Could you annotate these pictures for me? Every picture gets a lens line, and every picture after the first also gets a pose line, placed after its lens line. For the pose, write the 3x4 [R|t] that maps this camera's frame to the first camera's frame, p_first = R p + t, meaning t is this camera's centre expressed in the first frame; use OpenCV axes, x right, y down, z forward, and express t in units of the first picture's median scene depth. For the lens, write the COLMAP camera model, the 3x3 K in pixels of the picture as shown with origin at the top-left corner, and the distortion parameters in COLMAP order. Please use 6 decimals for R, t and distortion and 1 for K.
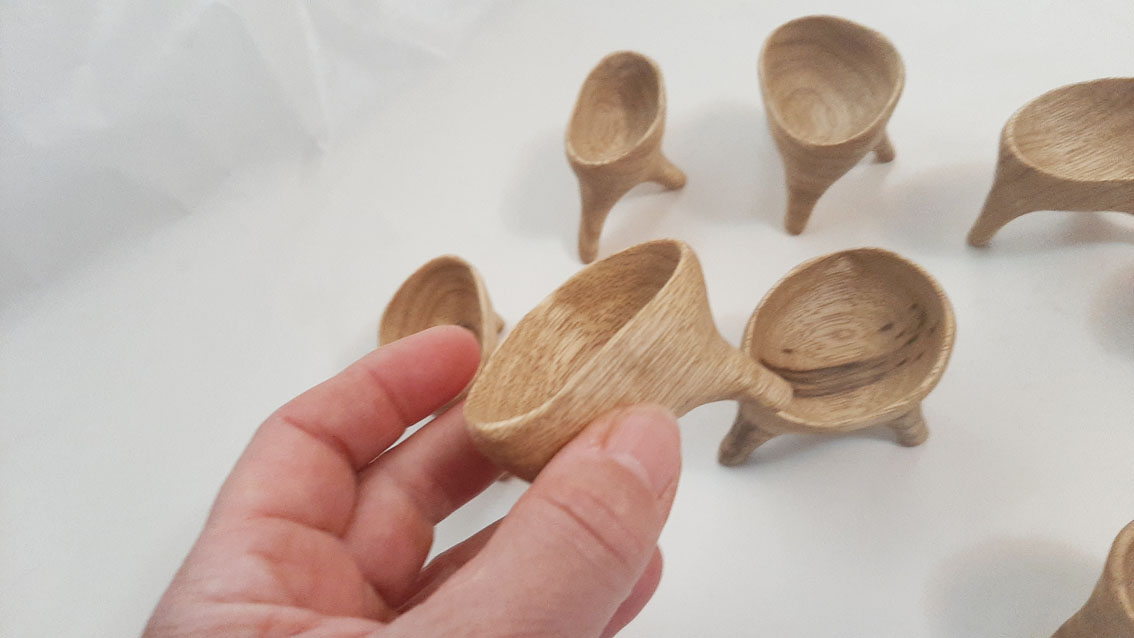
lens RADIAL K [[913.5, 0, 561.7], [0, 913.5, 320.8], [0, 0, 1]] dist [0.064087, -0.143505]
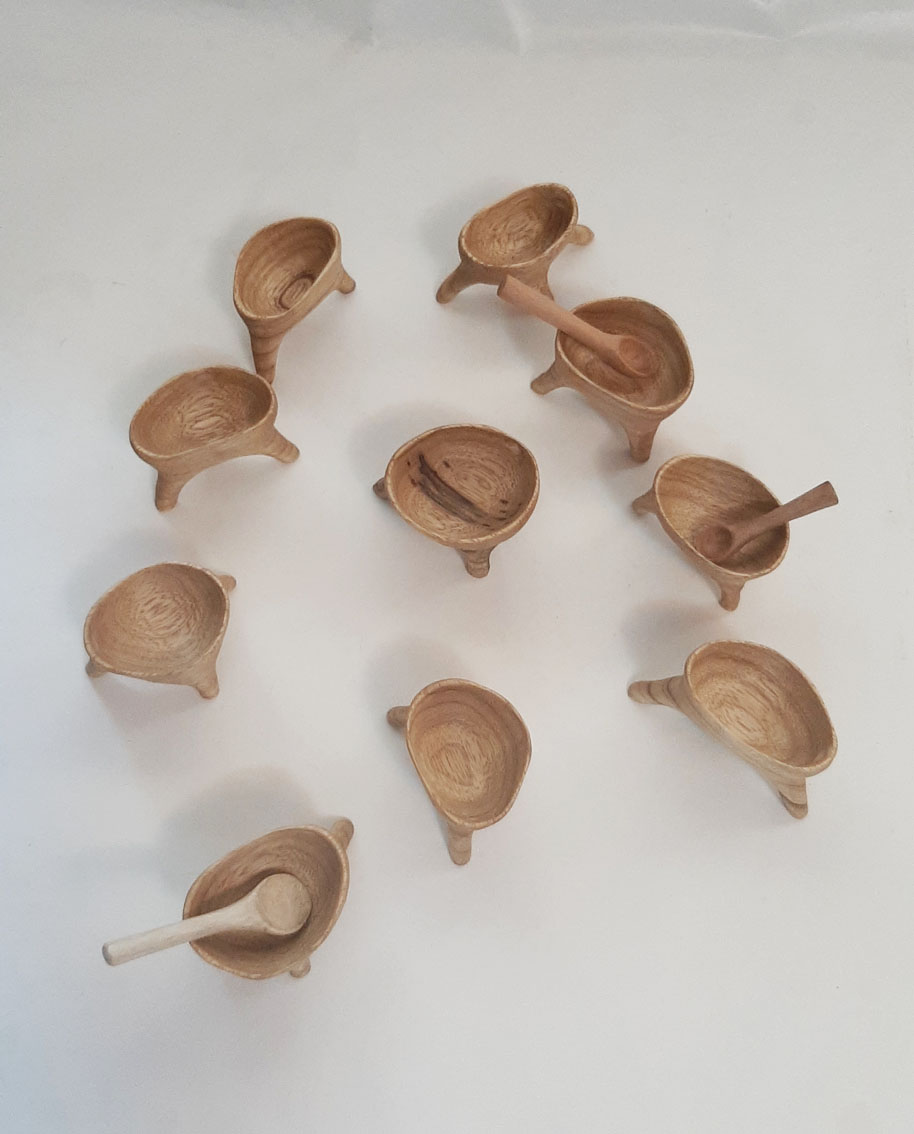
lens RADIAL K [[1333.7, 0, 450.0], [0, 1333.7, 573.0], [0, 0, 1]] dist [0.177191, 0.000000]
pose [[0.709538, 0.704627, 0.007515, 0.335798], [-0.666810, 0.667932, 0.330501, -0.506444], [0.227860, -0.239515, 0.943776, -0.908839]]
